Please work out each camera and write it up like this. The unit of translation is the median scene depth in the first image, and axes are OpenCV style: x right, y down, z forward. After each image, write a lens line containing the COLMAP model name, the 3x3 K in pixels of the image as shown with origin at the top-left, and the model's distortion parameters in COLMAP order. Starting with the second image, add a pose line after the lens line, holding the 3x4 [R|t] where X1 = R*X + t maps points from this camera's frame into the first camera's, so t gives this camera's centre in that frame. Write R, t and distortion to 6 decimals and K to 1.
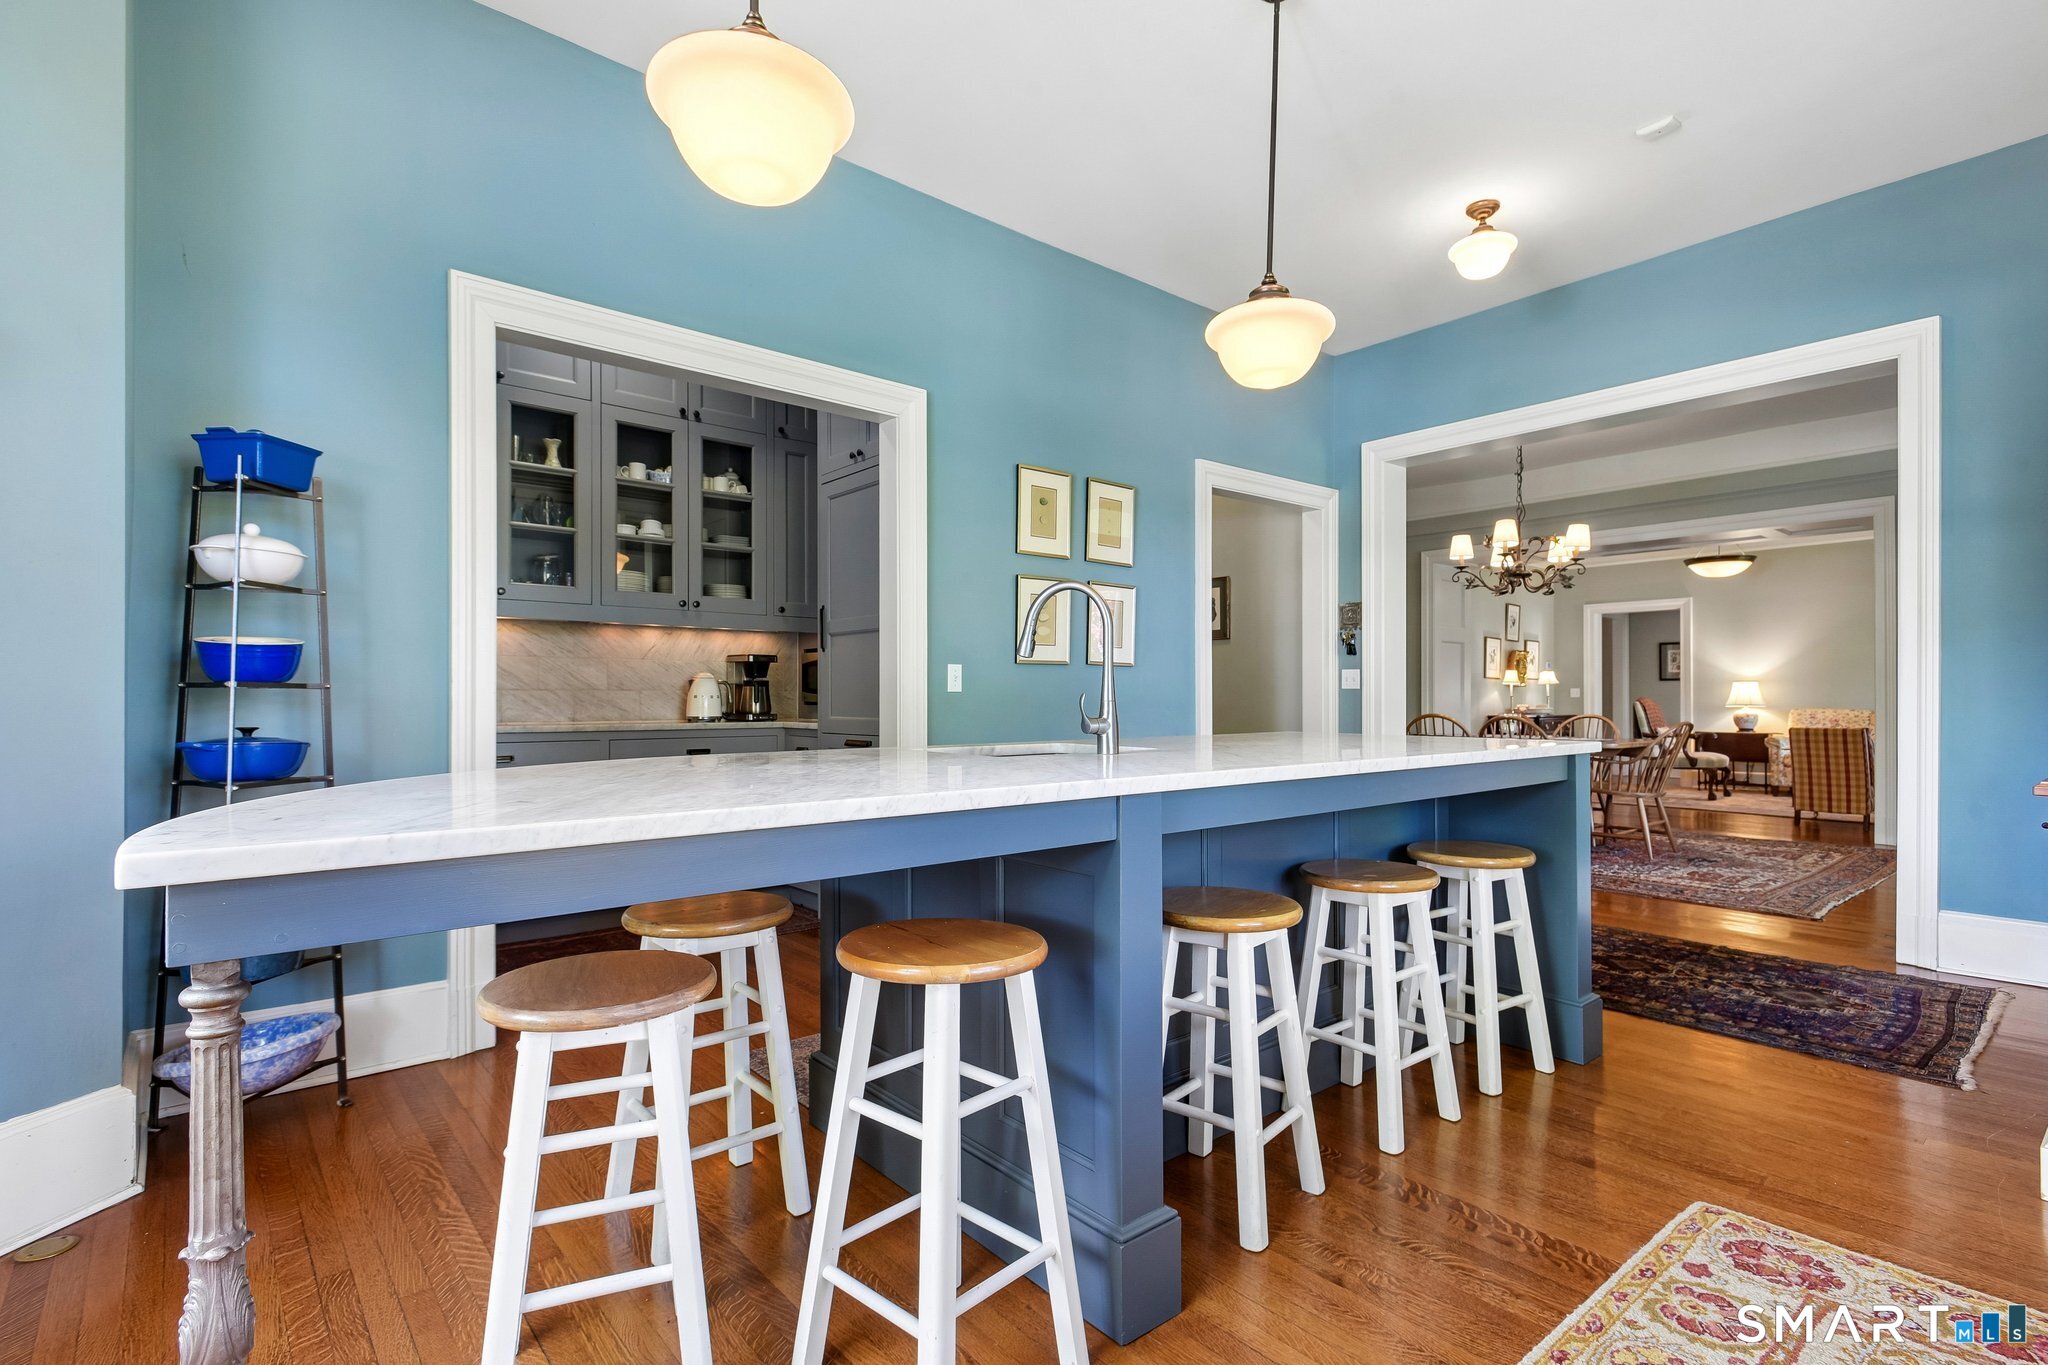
lens RADIAL K [[967.0, 0, 1023.5], [0, 967.0, 684.8], [0, 0, 1]] dist [0.024442, -0.007309]
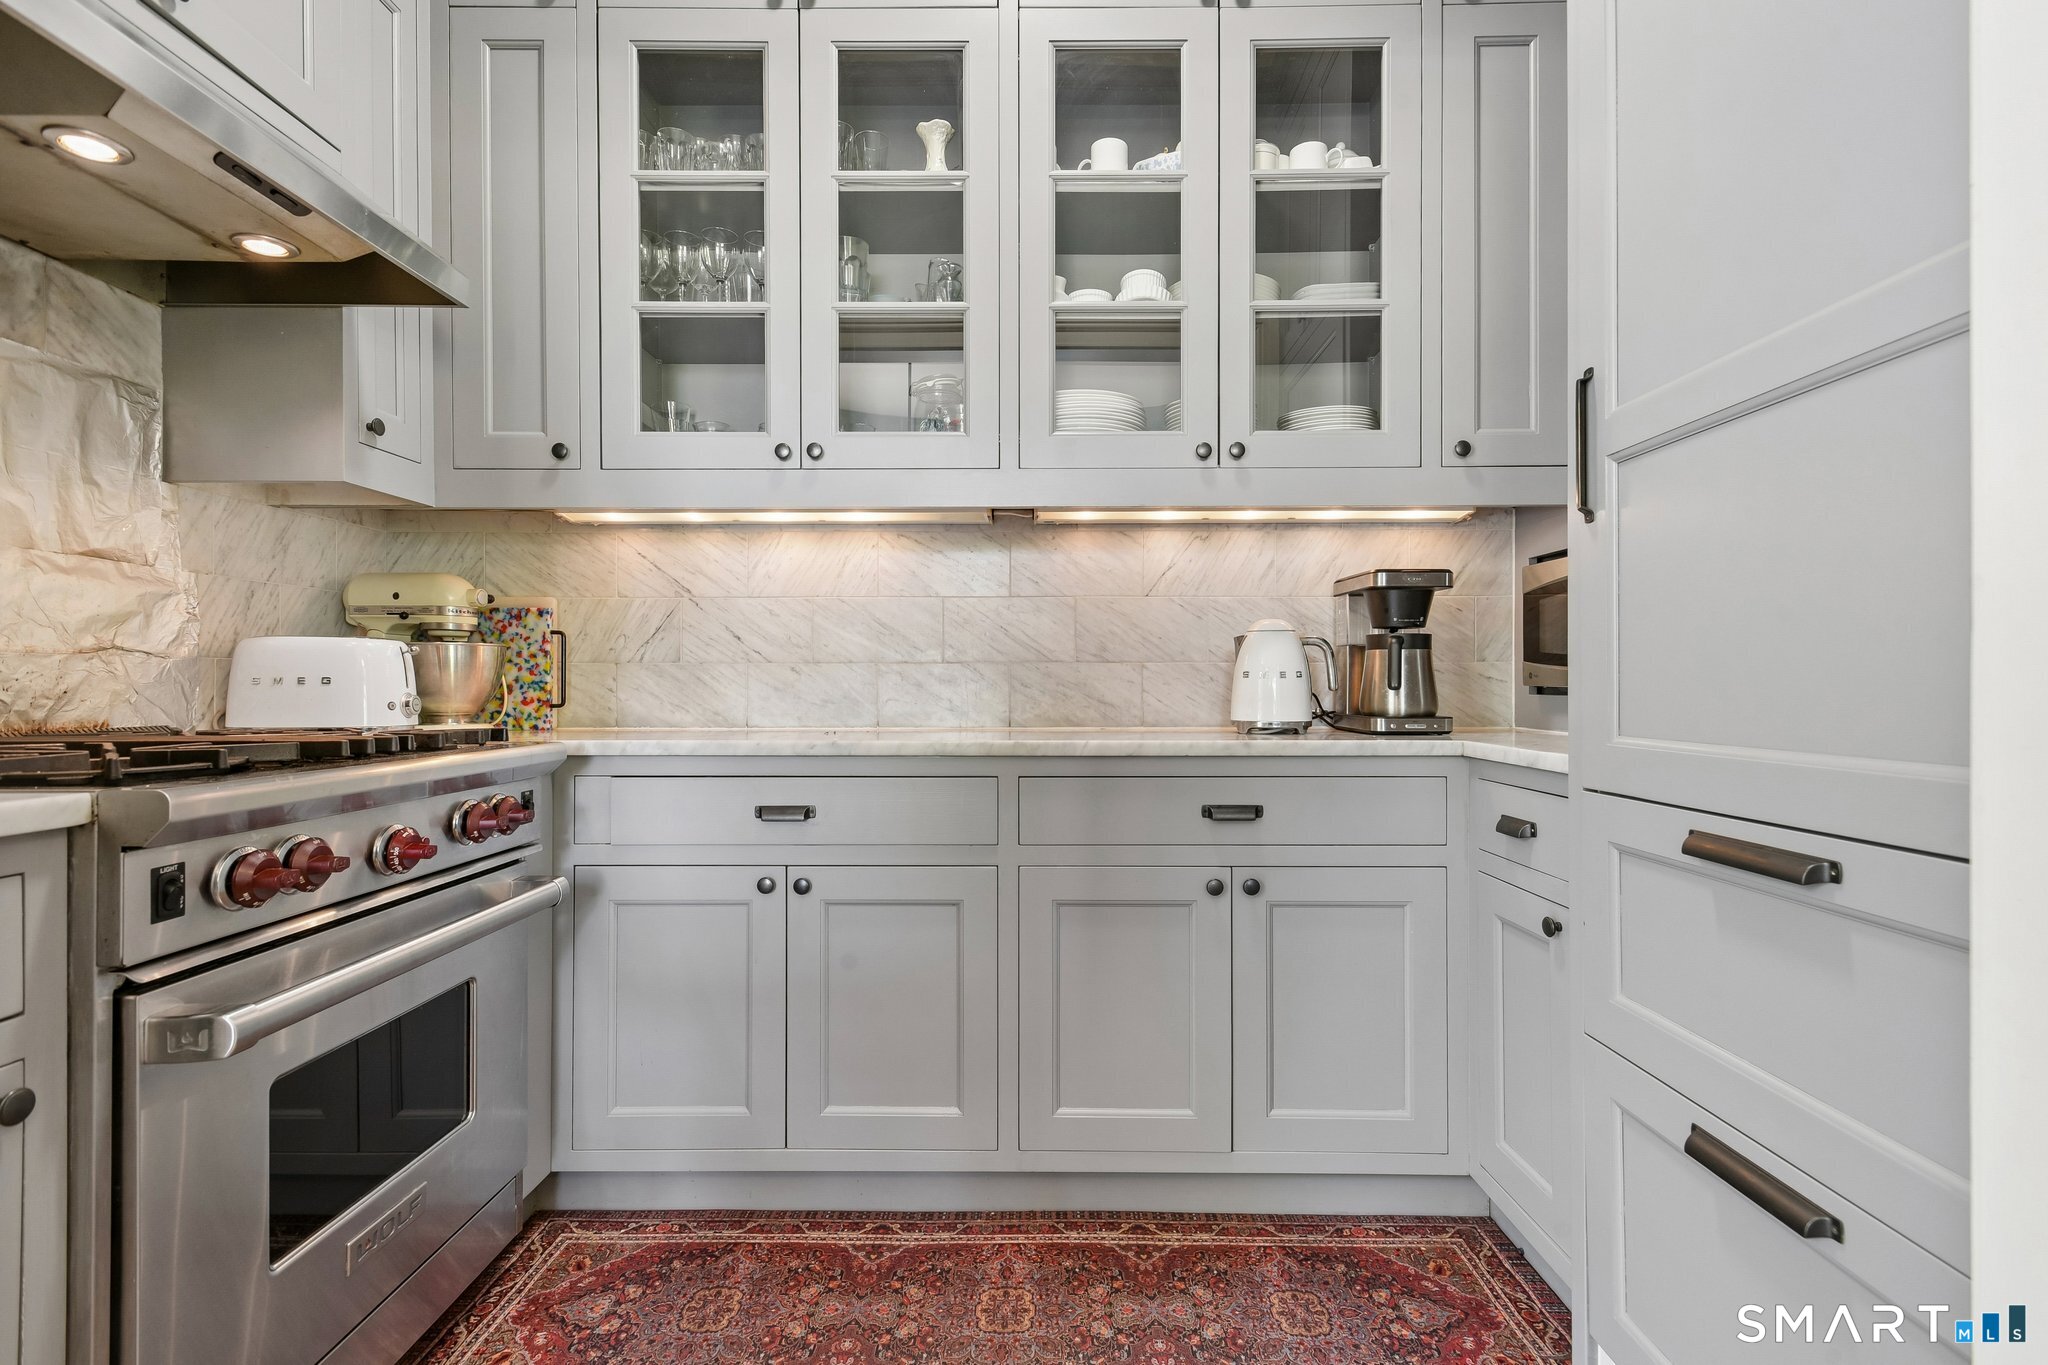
lens RADIAL K [[967.0, 0, 1034.6], [0, 967.0, 678.8], [0, 0, 1]] dist [0.024442, -0.007309]
pose [[0.755316, -0.006535, -0.655328, -0.129025], [0.008606, 0.999963, -0.000052, 0.013230], [0.655304, -0.005601, 0.755344, 0.613542]]
